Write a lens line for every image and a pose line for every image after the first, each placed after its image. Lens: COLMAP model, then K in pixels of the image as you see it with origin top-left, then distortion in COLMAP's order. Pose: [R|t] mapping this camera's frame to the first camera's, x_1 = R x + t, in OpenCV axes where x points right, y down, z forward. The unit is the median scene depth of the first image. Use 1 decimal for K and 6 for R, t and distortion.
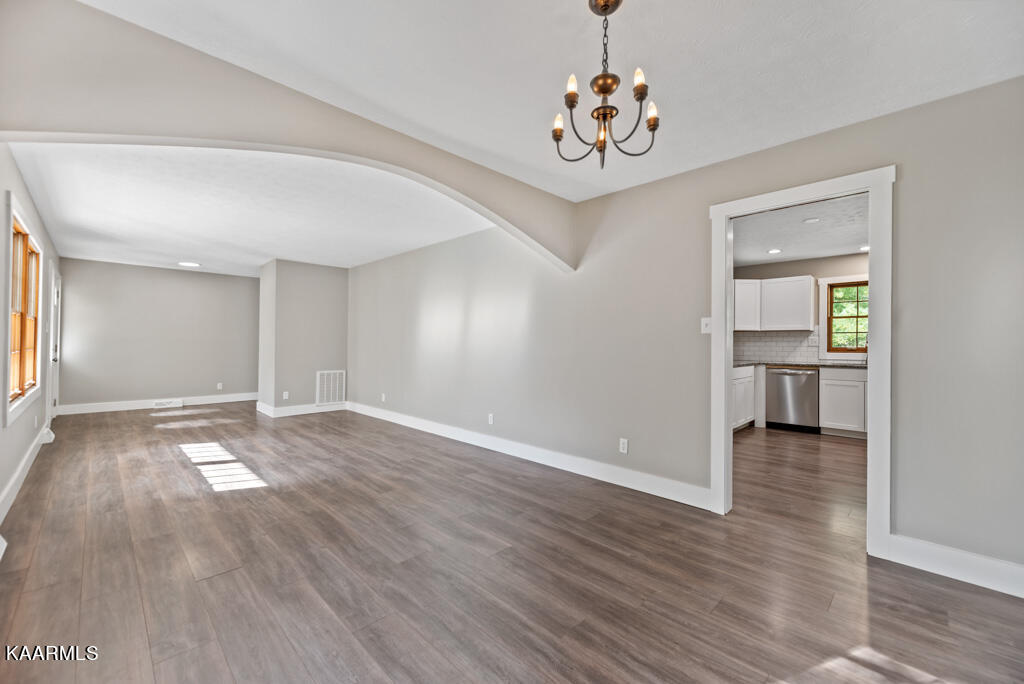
lens RADIAL K [[421.9, 0, 514.3], [0, 421.9, 341.0], [0, 0, 1]] dist [-0.007047, 0.001439]
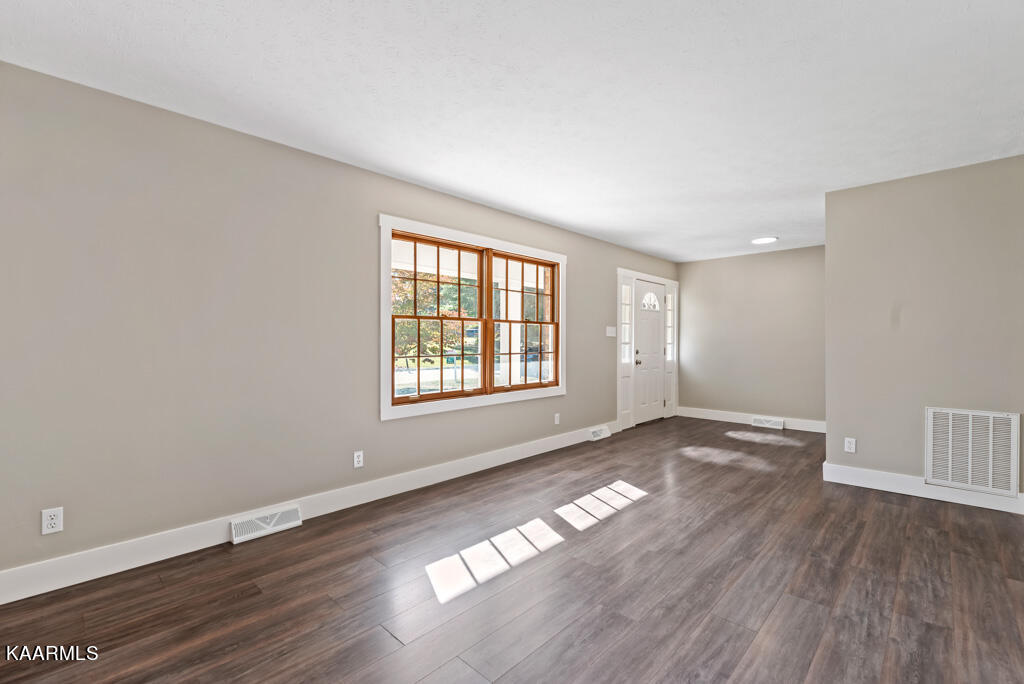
lens RADIAL K [[449.2, 0, 516.9], [0, 449.2, 342.1], [0, 0, 1]] dist [-0.004962, -0.000372]
pose [[0.021826, -0.009165, -0.999720, 0.007434], [0.004543, 0.999949, -0.009068, 0.007927], [0.999751, -0.004344, 0.021866, 1.046811]]
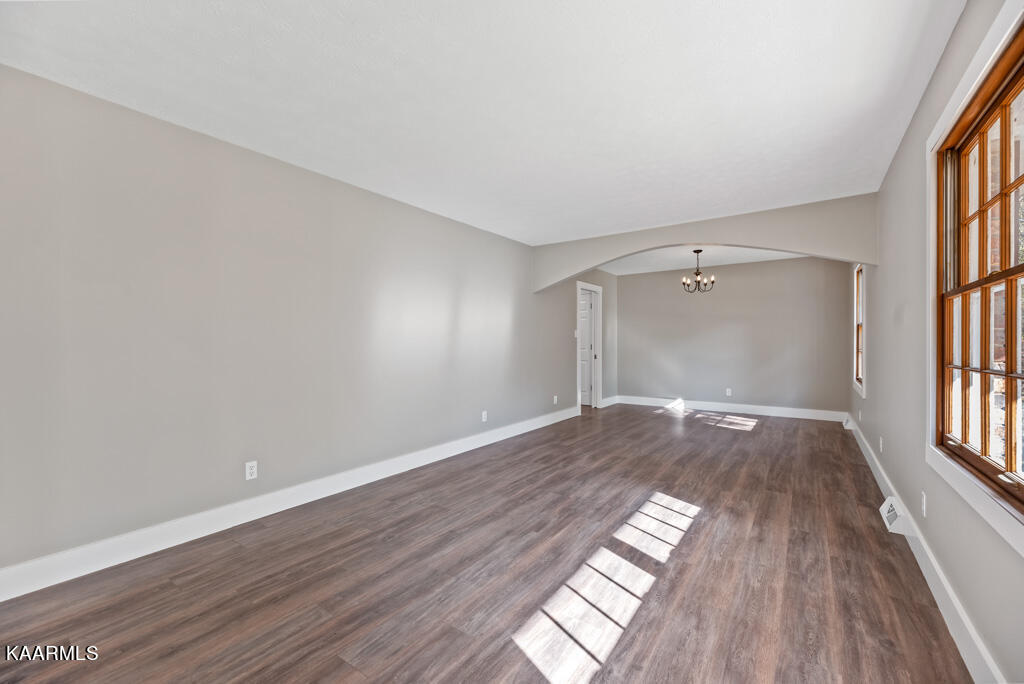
lens RADIAL K [[421.9, 0, 529.8], [0, 421.9, 338.4], [0, 0, 1]] dist [-0.007047, 0.001439]
pose [[-0.202688, 0.002280, 0.979241, -1.399387], [0.000043, 0.999997, -0.002319, -0.001443], [-0.979243, -0.000428, -0.202688, 1.425755]]
